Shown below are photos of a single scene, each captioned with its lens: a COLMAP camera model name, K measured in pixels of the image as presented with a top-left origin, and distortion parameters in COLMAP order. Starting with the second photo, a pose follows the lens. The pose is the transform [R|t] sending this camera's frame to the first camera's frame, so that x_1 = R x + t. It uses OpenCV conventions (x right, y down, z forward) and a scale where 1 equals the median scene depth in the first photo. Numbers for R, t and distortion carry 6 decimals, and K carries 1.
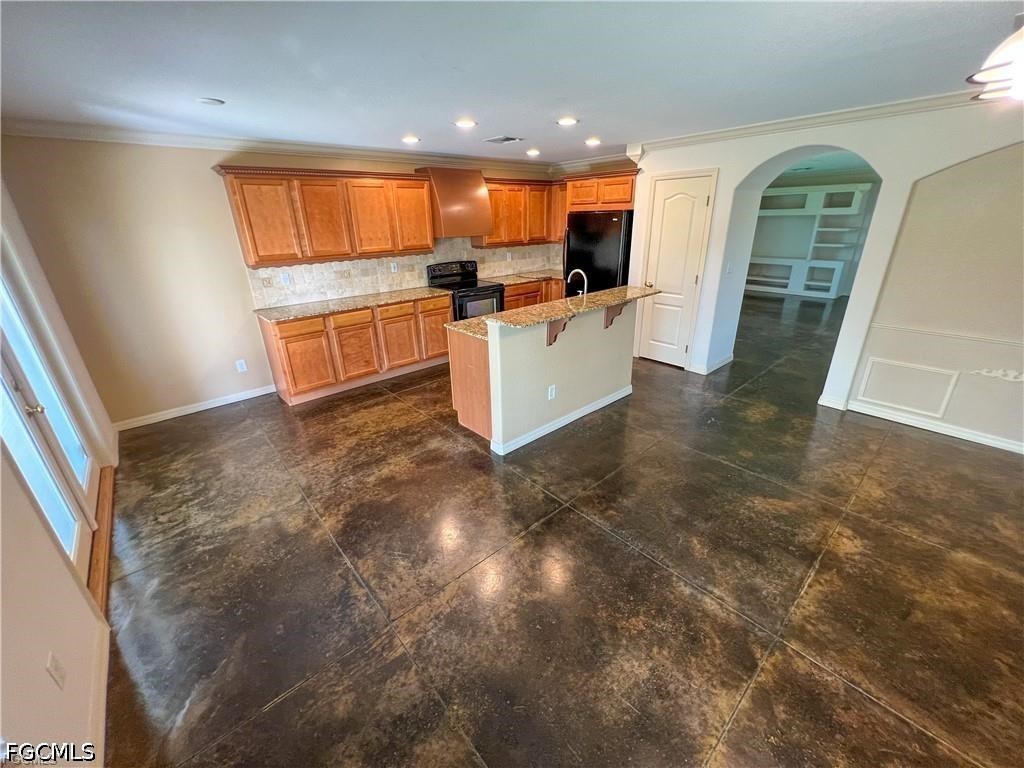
lens RADIAL K [[409.5, 0, 511.9], [0, 409.5, 380.3], [0, 0, 1]] dist [-0.001748, 0.000250]
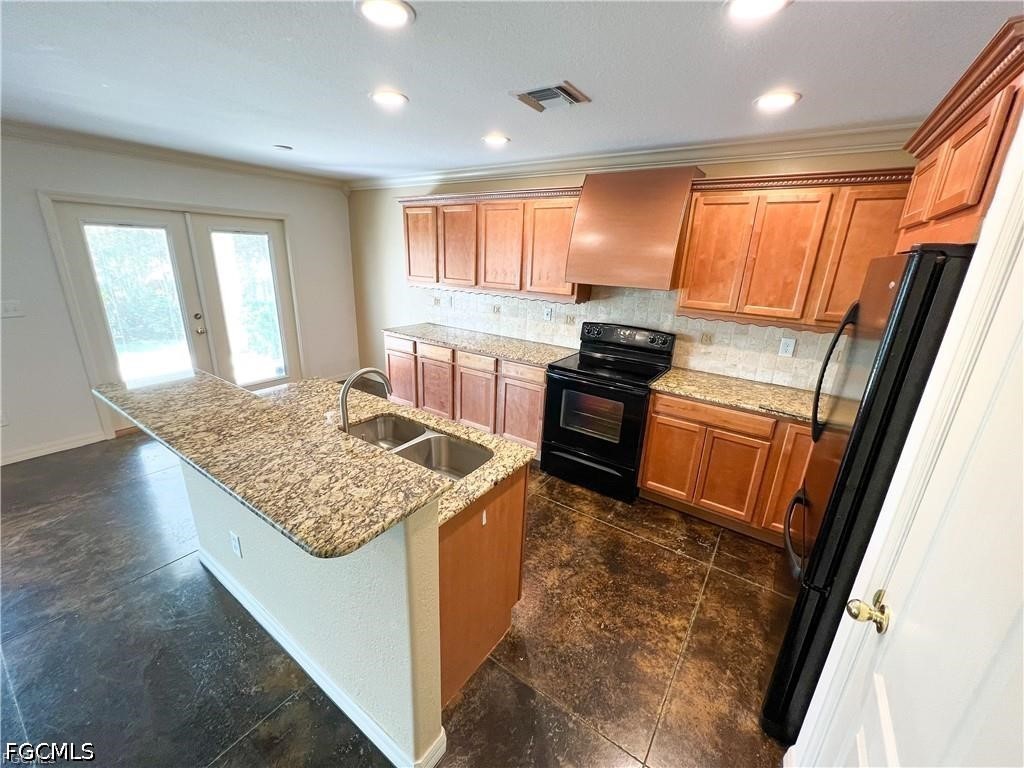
lens RADIAL K [[409.5, 0, 511.9], [0, 409.5, 380.3], [0, 0, 1]] dist [-0.001748, 0.000250]
pose [[0.240585, 0.318747, -0.916798, 0.477984], [-0.402898, 0.892120, 0.204438, -0.330758], [0.883058, 0.320192, 0.343053, 0.810089]]
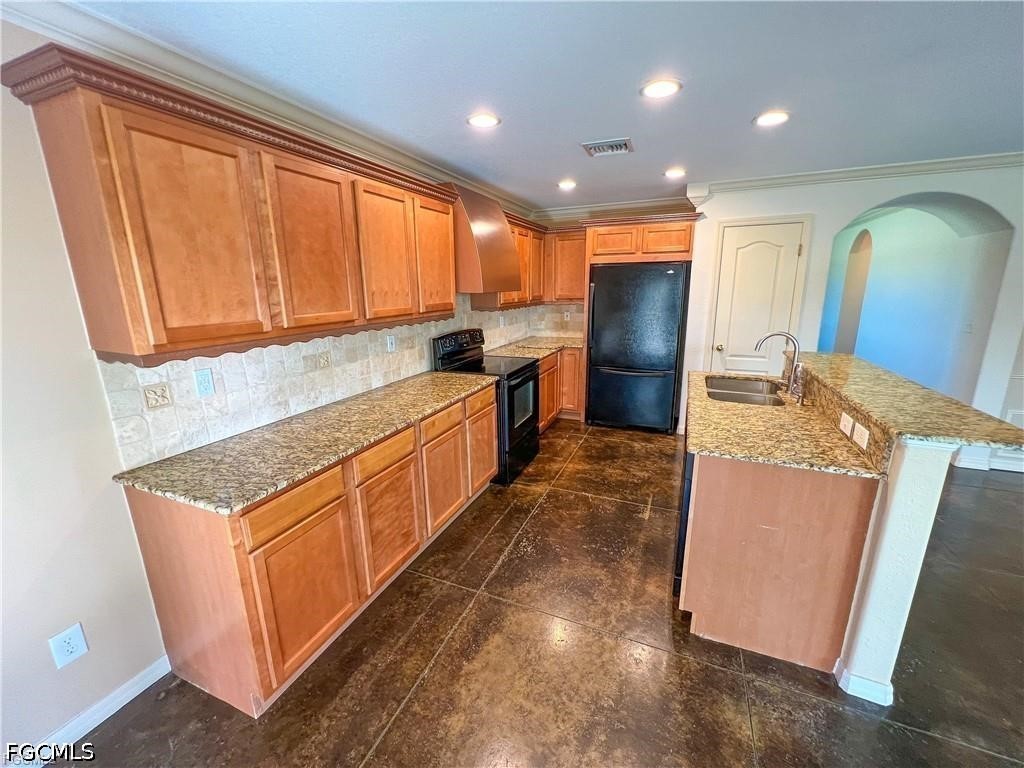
lens RADIAL K [[409.5, 0, 511.9], [0, 409.5, 380.3], [0, 0, 1]] dist [-0.001748, 0.000250]
pose [[0.903650, -0.088102, 0.419112, -0.424772], [0.153450, 0.980244, -0.124797, -0.143523], [-0.399838, 0.177085, 0.899317, 0.479724]]
